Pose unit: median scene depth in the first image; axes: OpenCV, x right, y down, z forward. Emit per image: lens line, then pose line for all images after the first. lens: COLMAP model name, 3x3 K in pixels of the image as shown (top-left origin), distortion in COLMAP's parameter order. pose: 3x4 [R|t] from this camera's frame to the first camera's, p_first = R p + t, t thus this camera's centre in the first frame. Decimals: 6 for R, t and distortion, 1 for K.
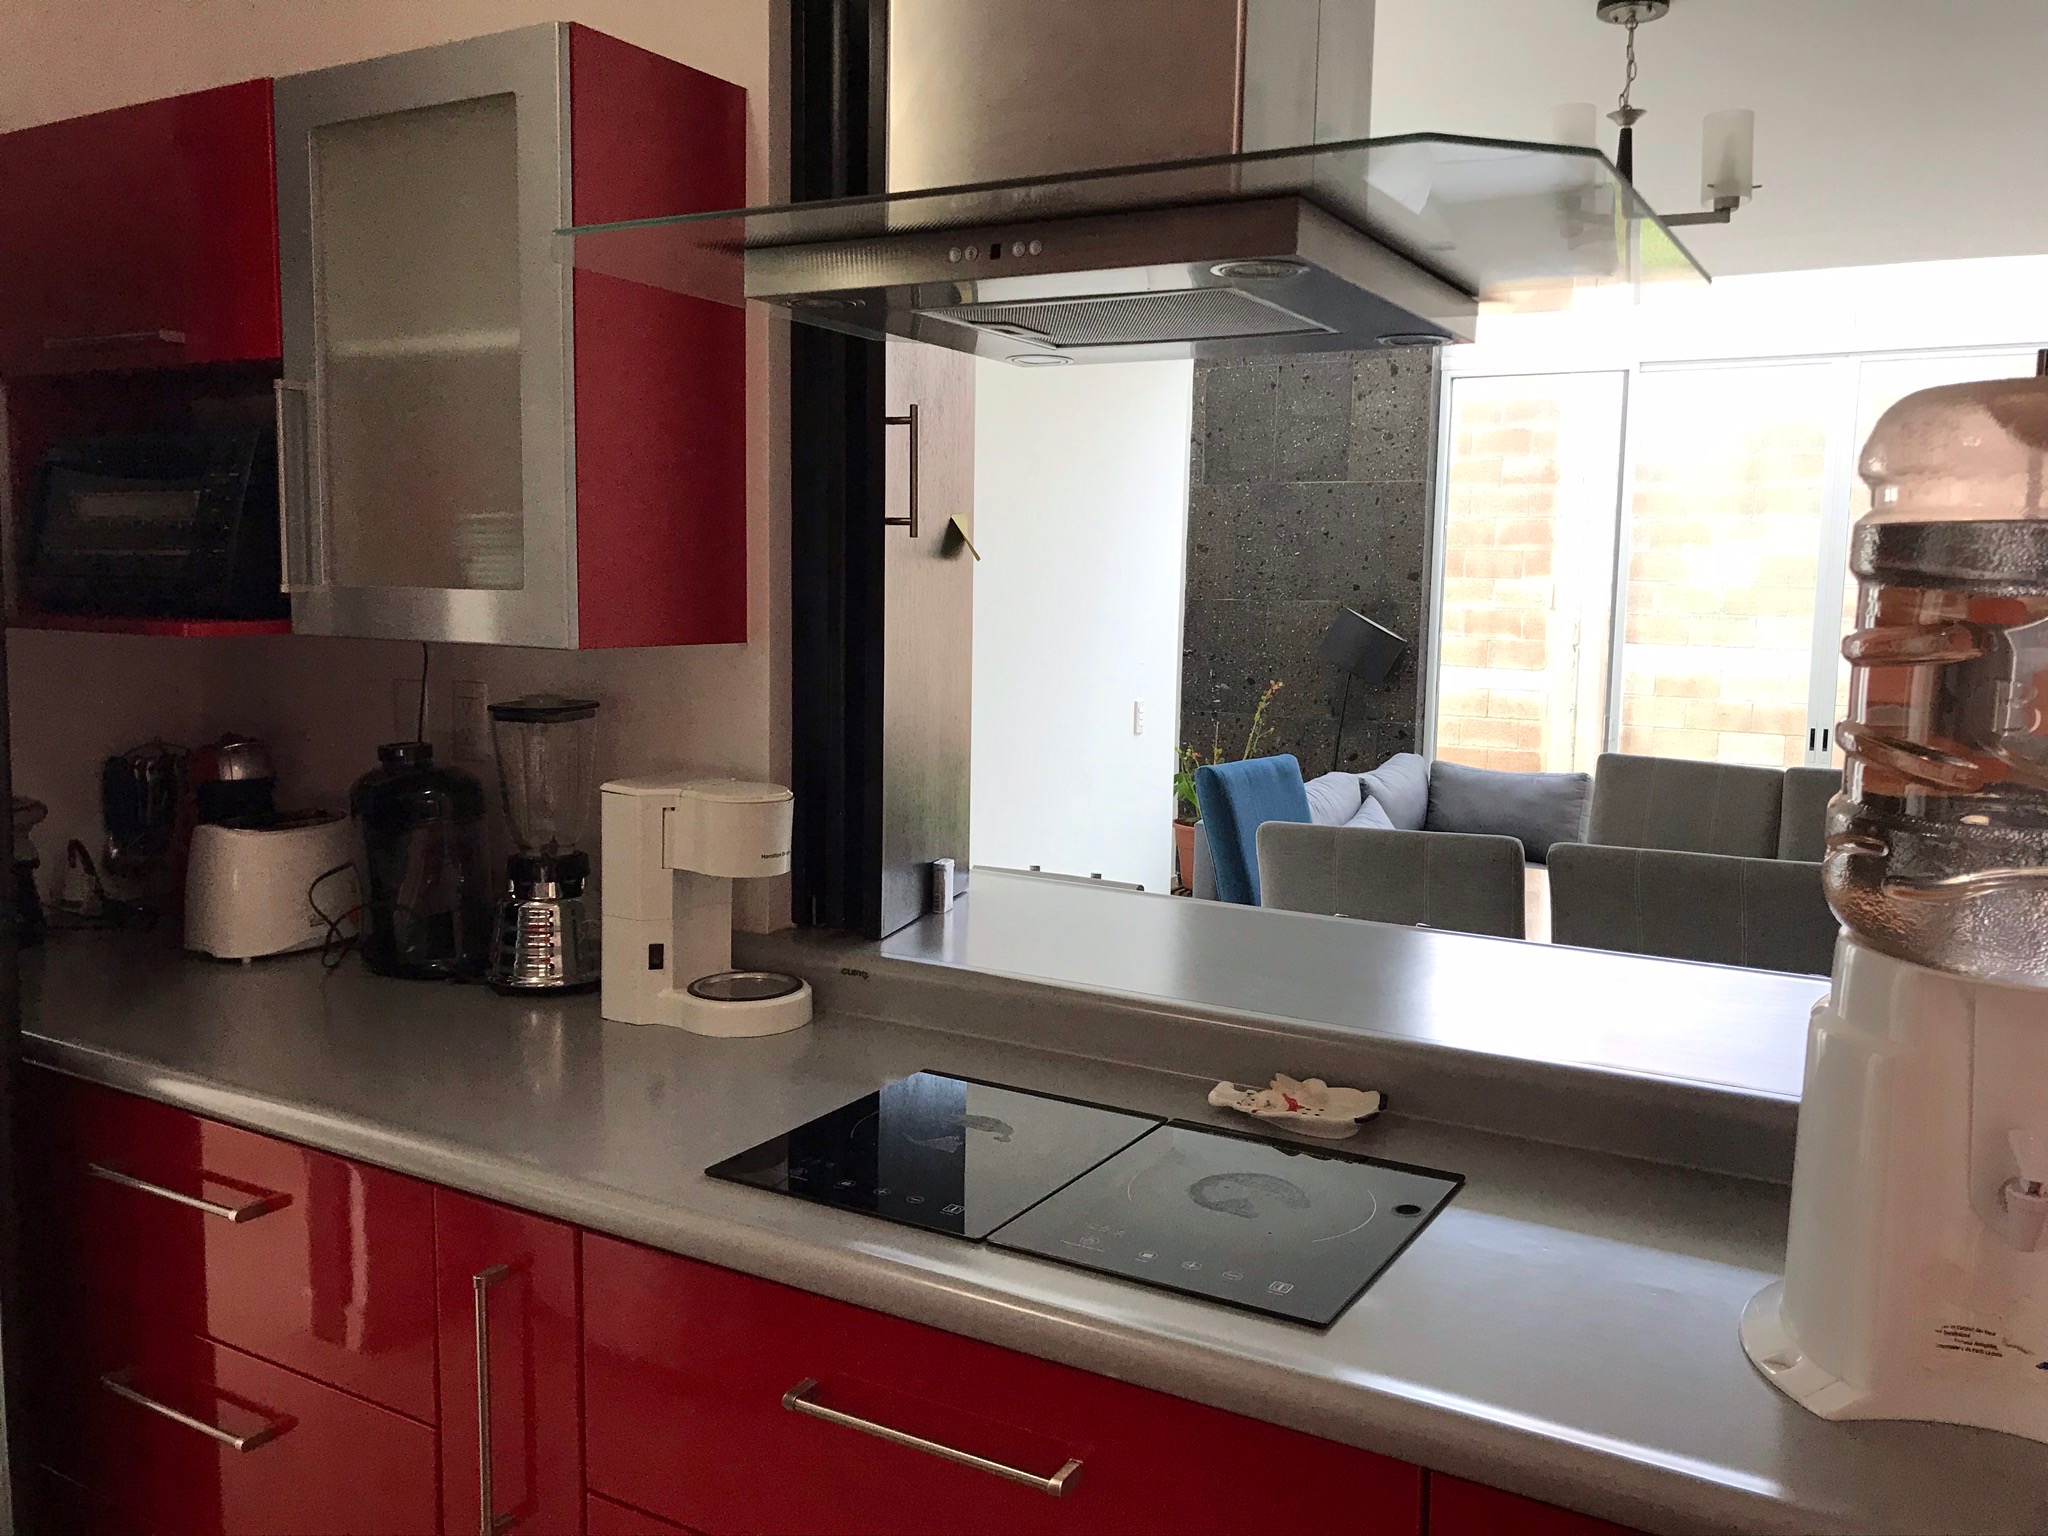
lens RADIAL K [[1666.4, 0, 1013.7], [0, 1666.4, 772.0], [0, 0, 1]] dist [-0.011844, 0.010132]
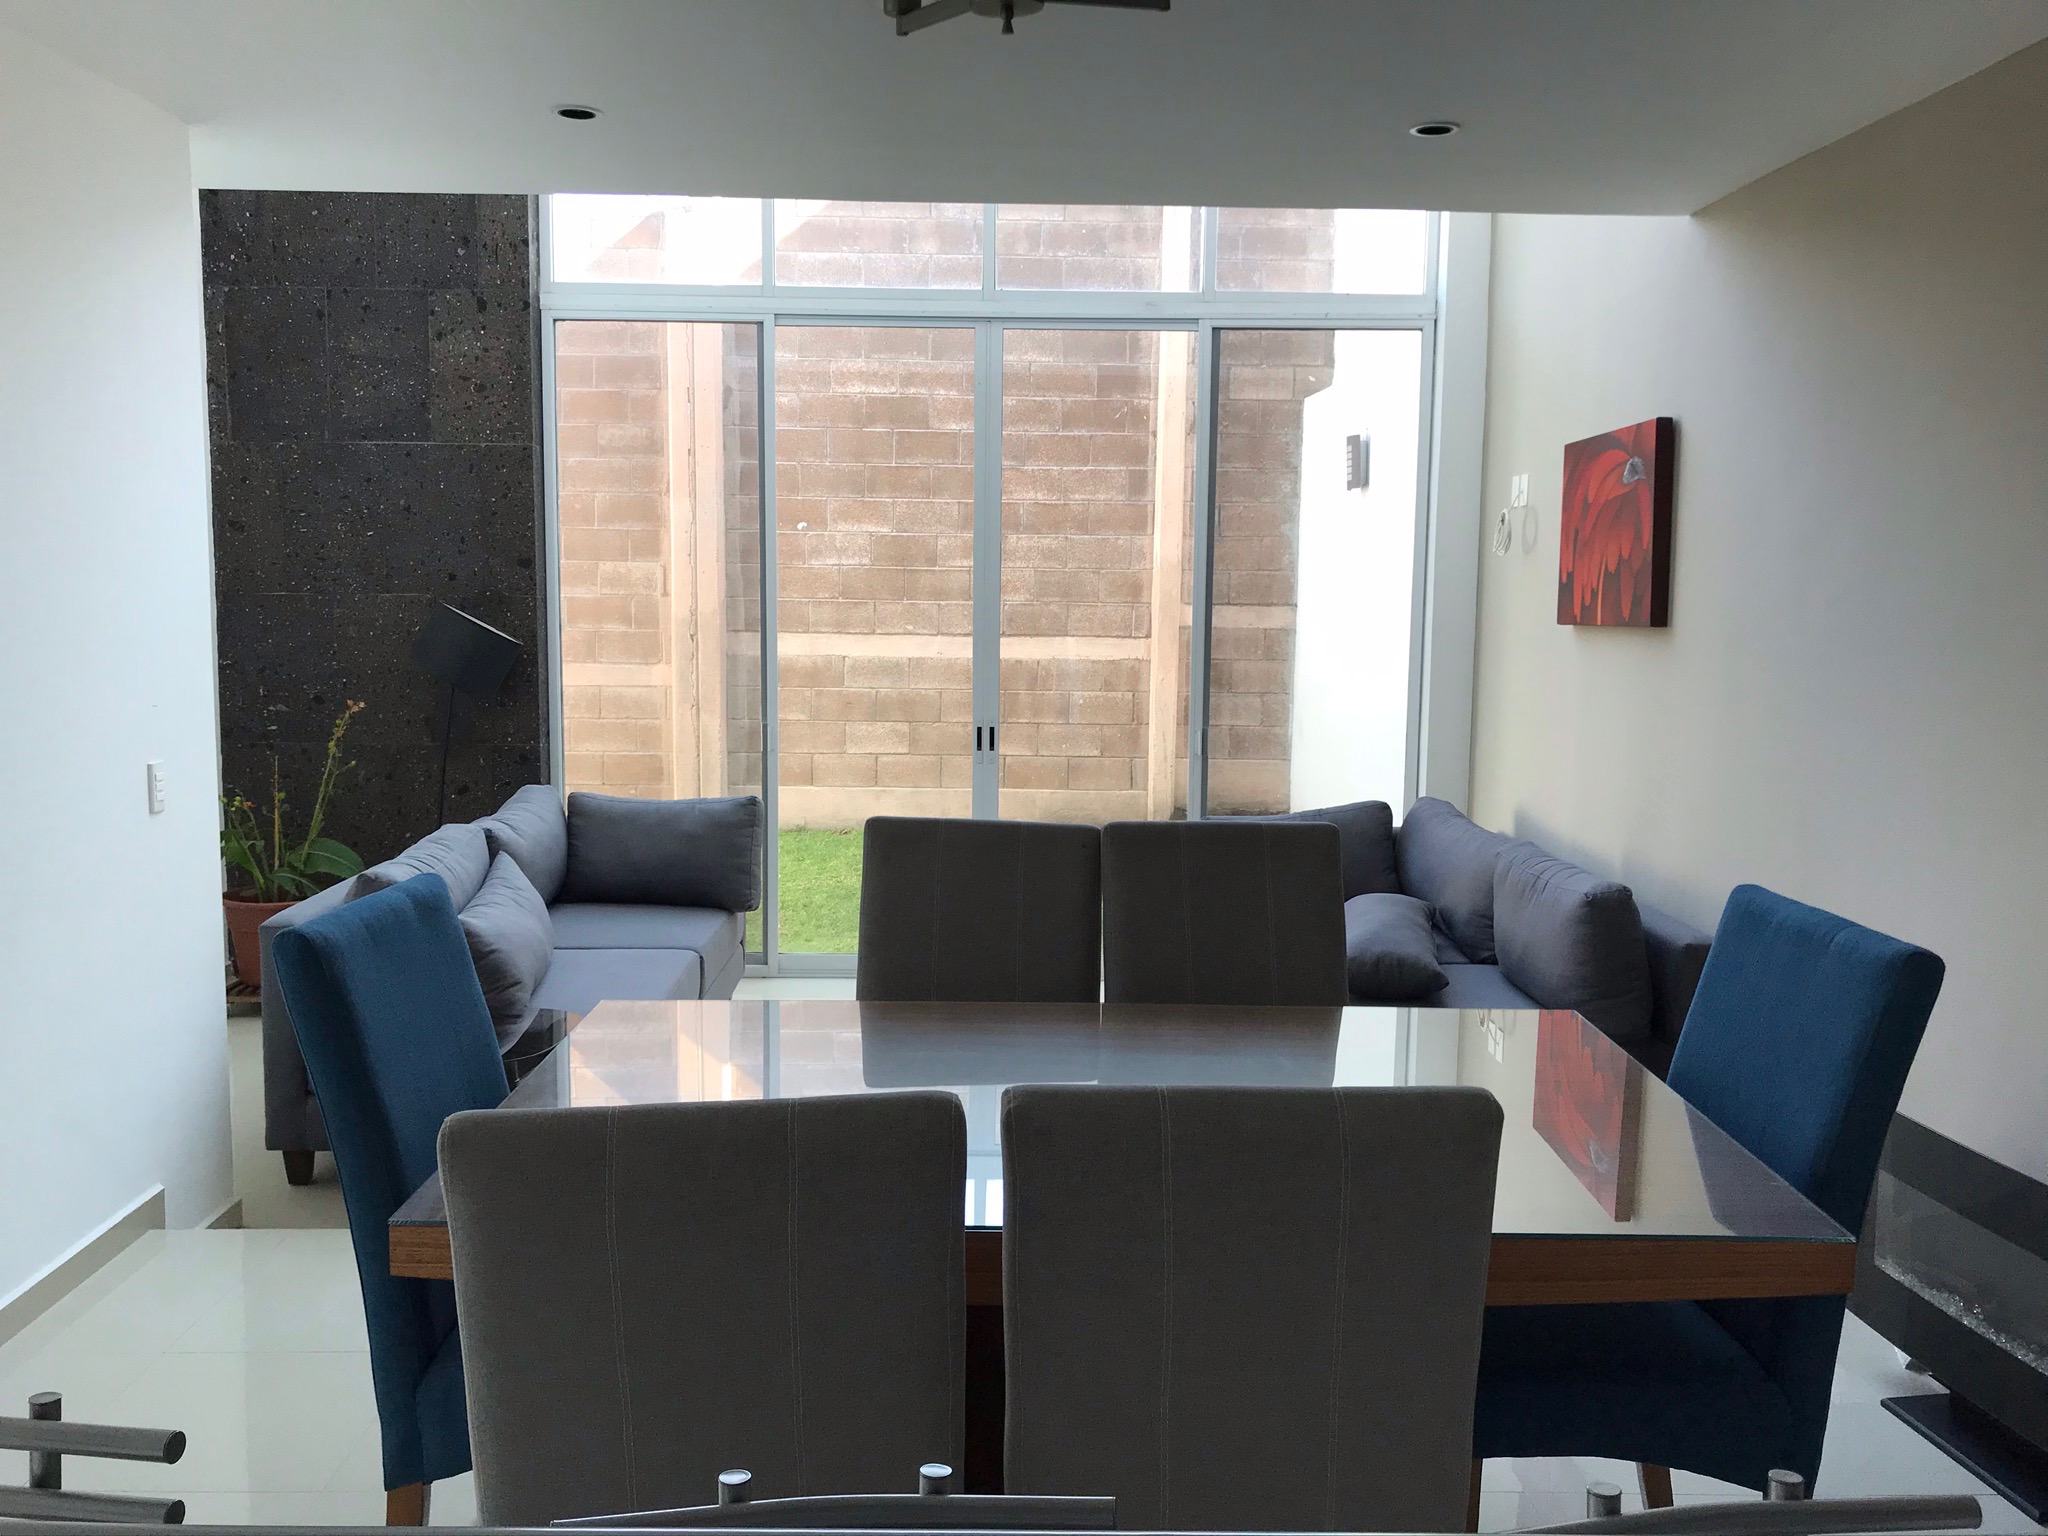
lens RADIAL K [[1666.4, 0, 1020.5], [0, 1666.4, 775.8], [0, 0, 1]] dist [-0.011844, 0.010132]
pose [[0.851259, -0.071282, 0.519881, 0.017259], [0.062346, 0.997452, 0.034678, -0.026717], [-0.521028, 0.002892, 0.853535, 0.181768]]
